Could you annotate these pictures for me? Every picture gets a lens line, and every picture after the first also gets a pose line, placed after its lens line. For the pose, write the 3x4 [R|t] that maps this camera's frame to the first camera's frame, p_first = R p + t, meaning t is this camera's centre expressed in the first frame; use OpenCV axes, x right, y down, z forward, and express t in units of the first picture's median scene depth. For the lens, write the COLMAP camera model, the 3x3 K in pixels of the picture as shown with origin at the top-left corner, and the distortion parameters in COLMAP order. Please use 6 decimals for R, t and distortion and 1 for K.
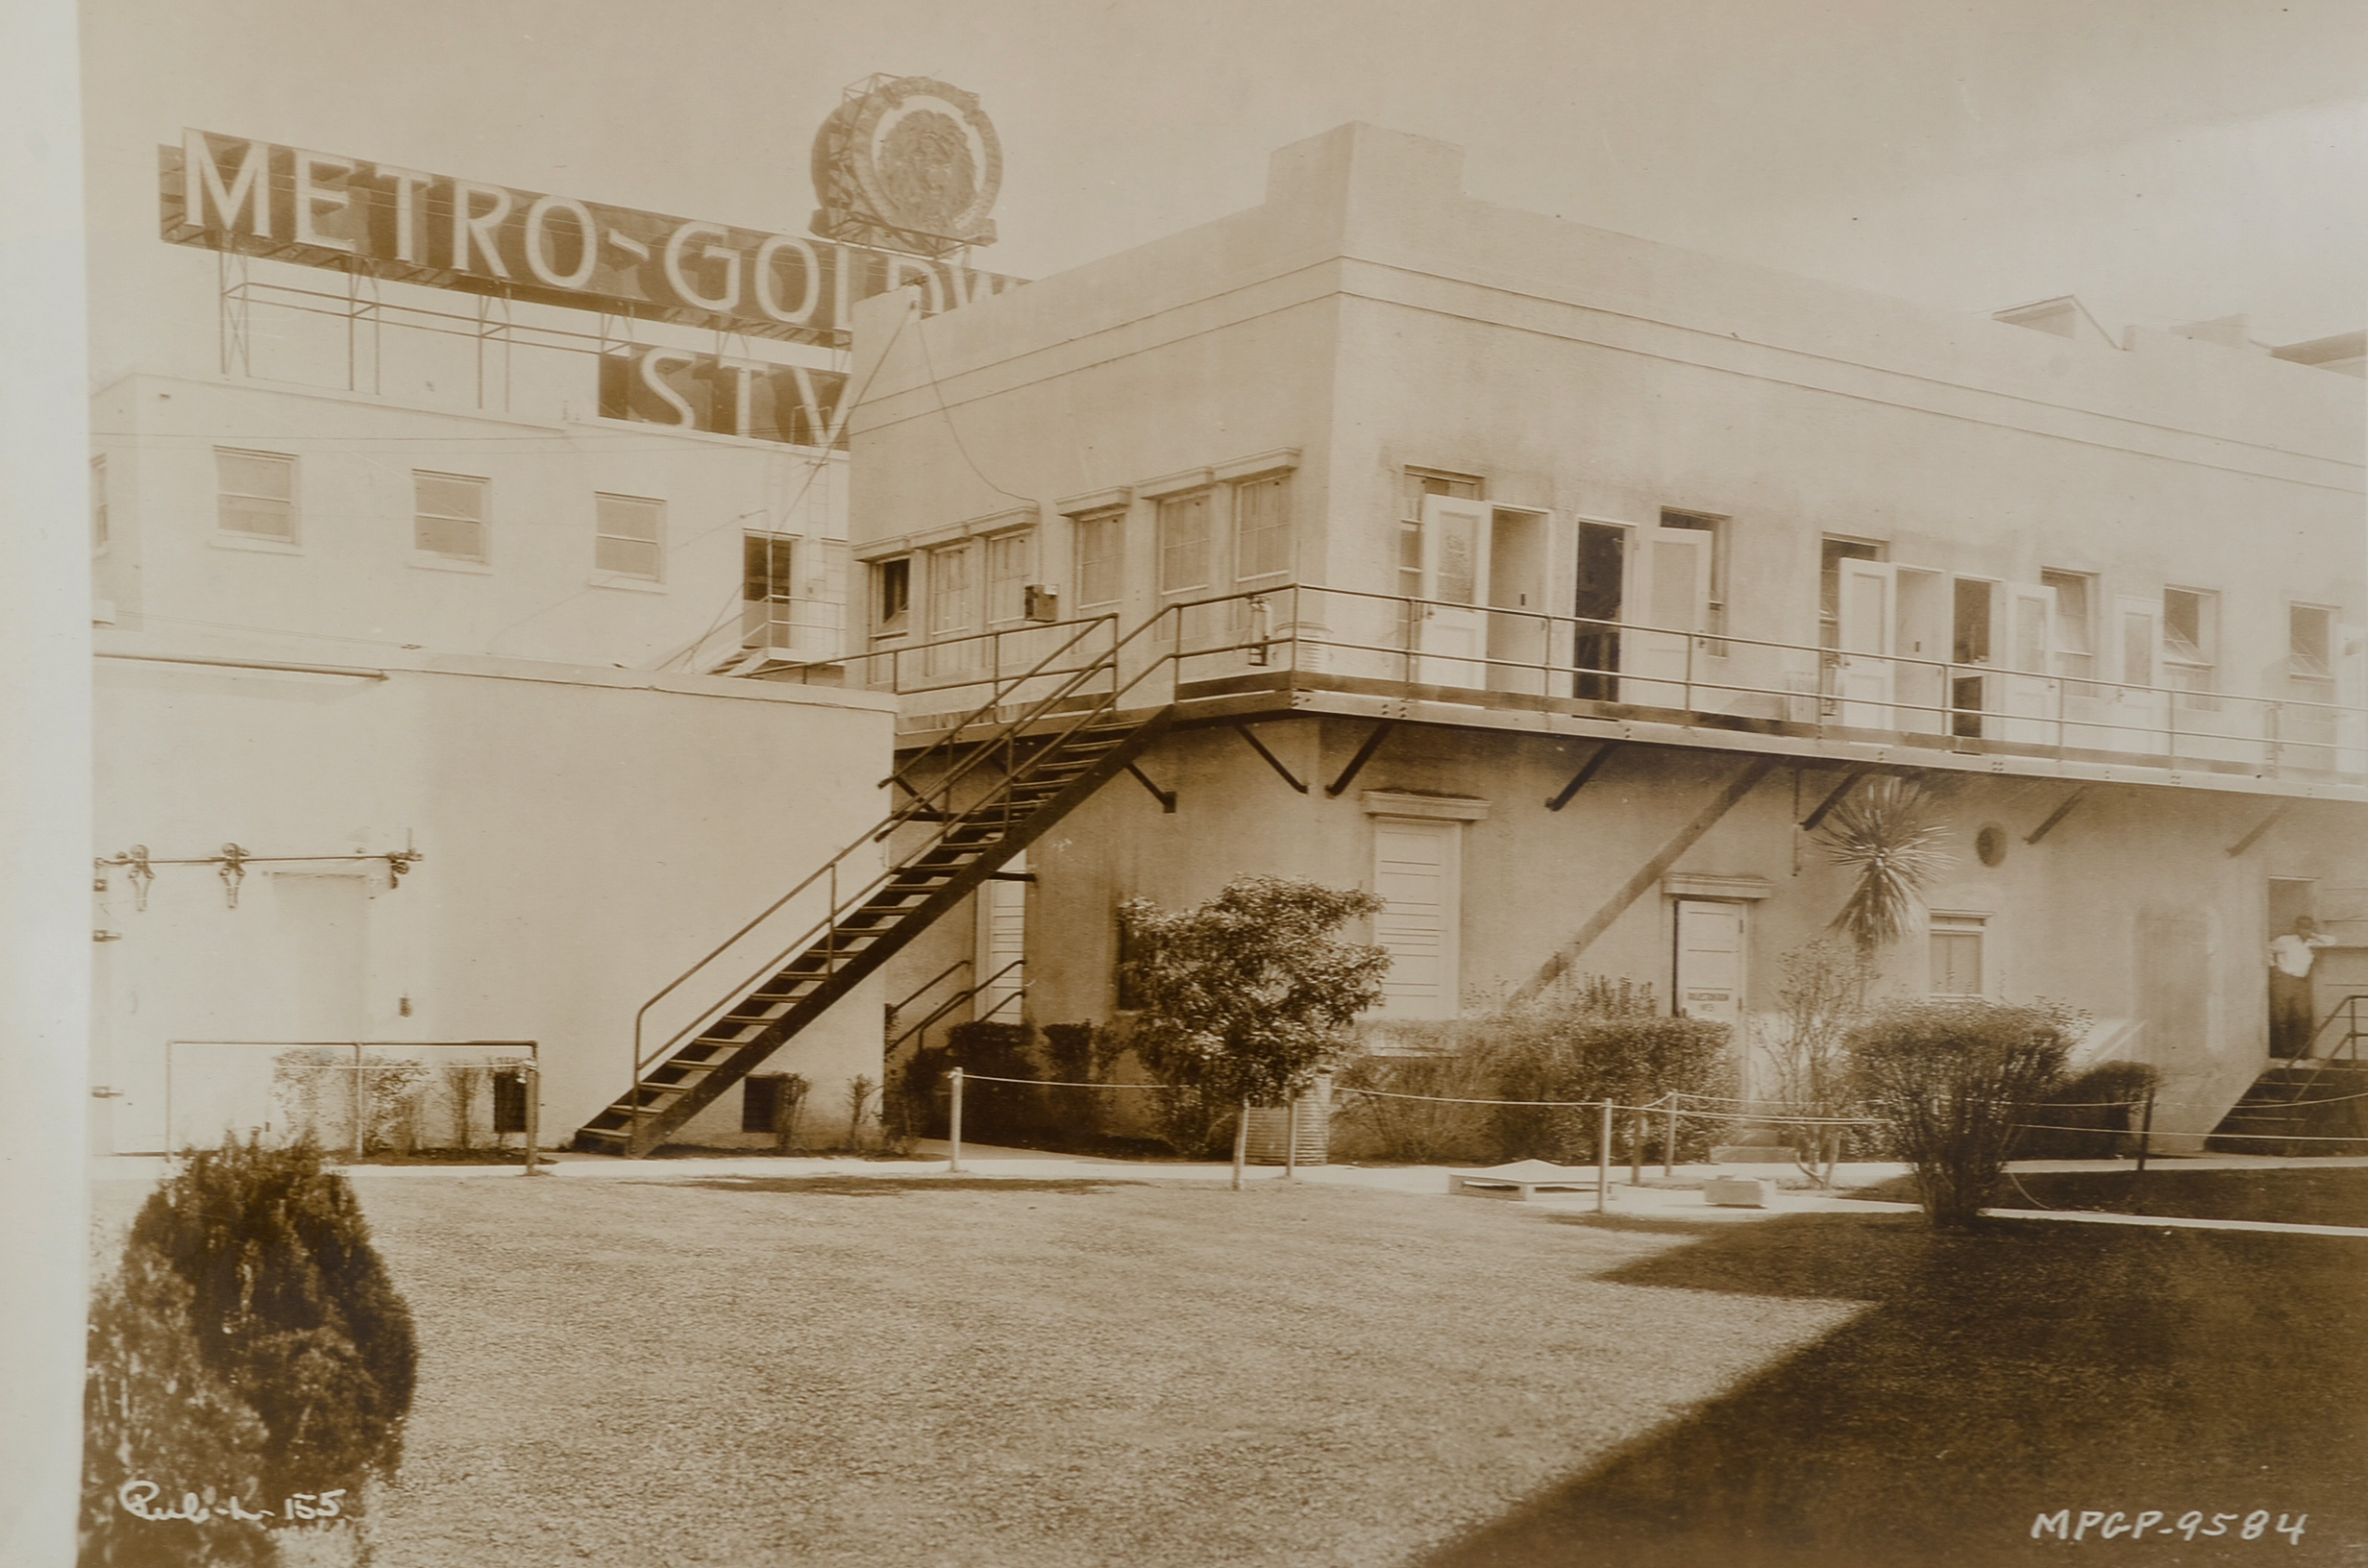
lens RADIAL K [[4585.1, 0, 1181.9], [0, 4585.1, 781.0], [0, 0, 1]] dist [0.034988, 0.000000]
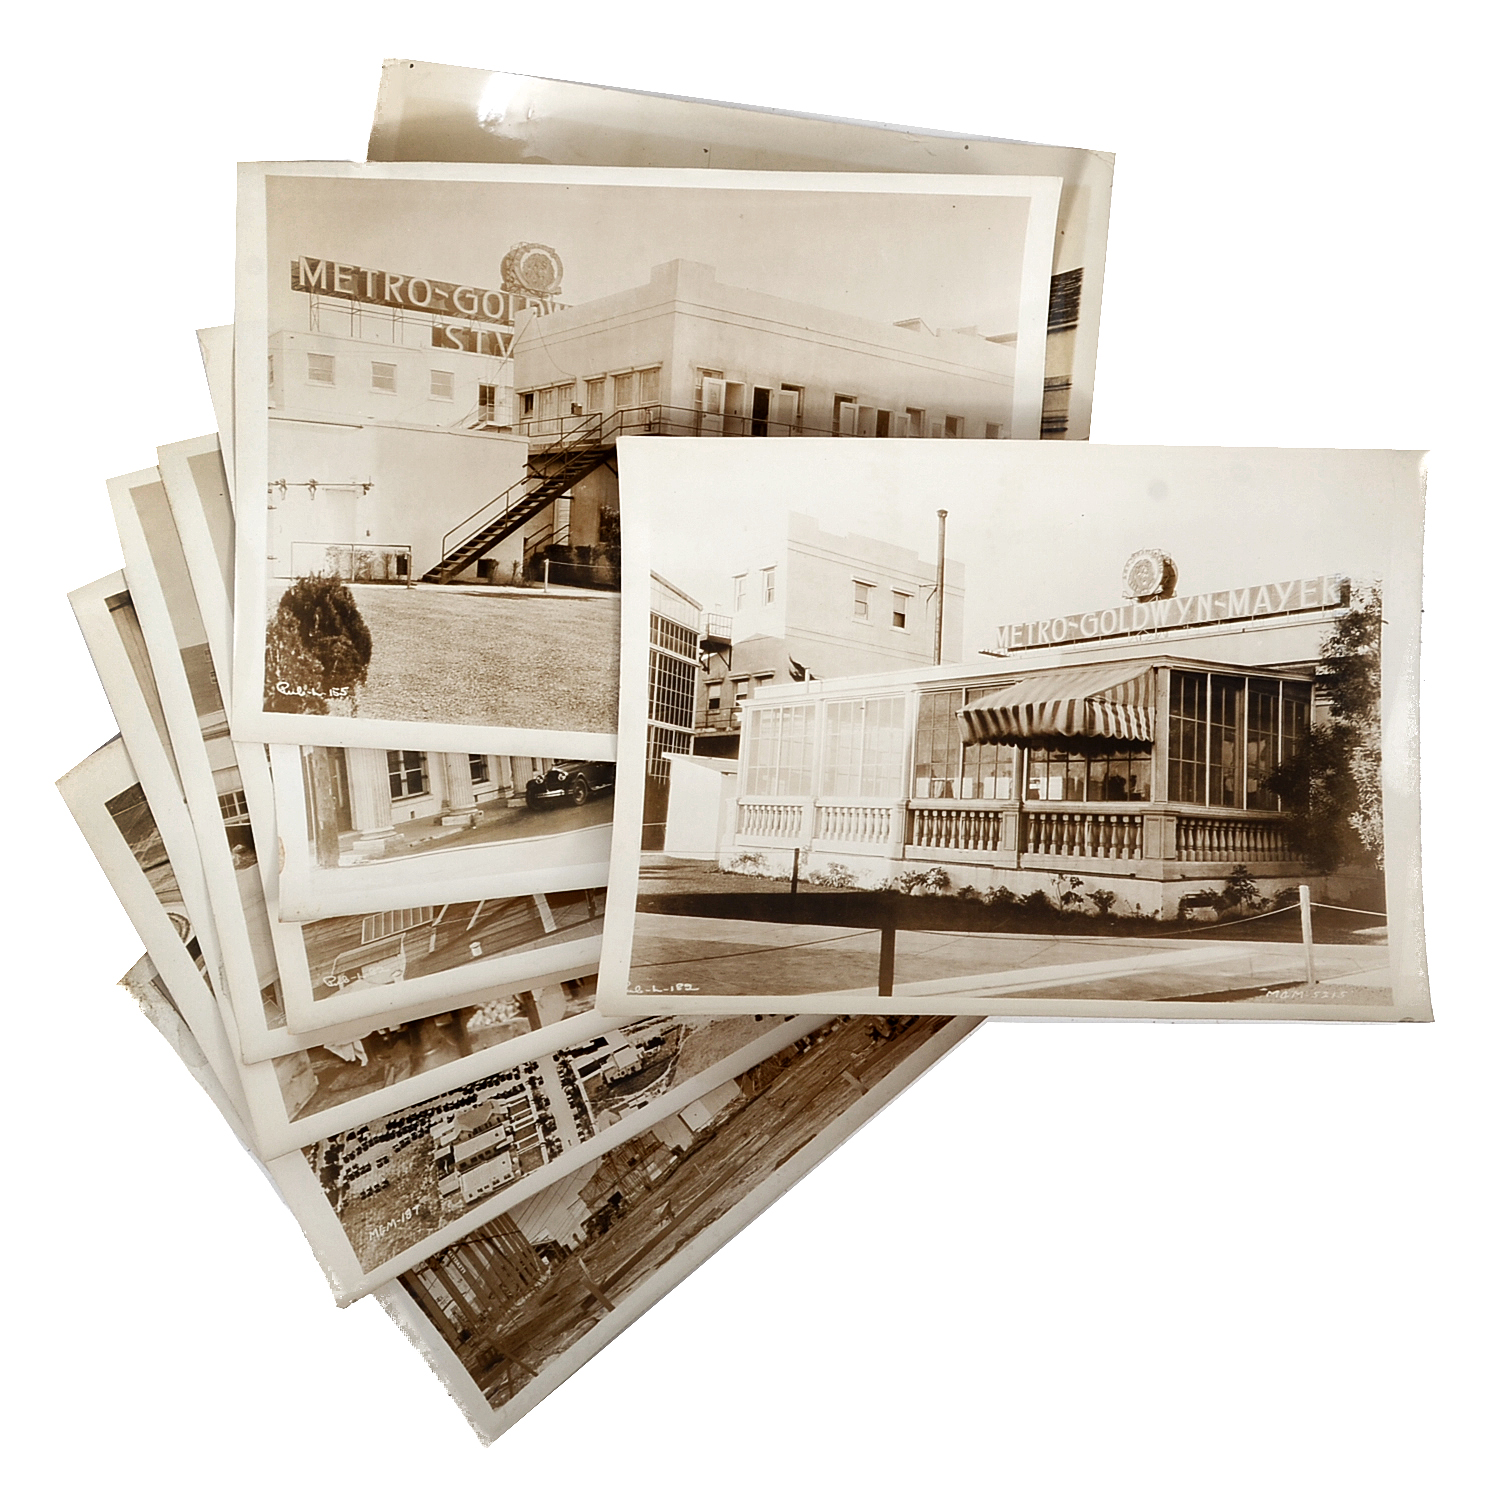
lens RADIAL K [[2115.3, 0, 746.3], [0, 2115.3, 744.6], [0, 0, 1]] dist [-0.017658, 0.000000]
pose [[0.999353, 0.034427, 0.010434, 0.075444], [-0.035717, 0.984128, 0.173831, -0.067707], [-0.004284, -0.174091, 0.984720, -0.428441]]
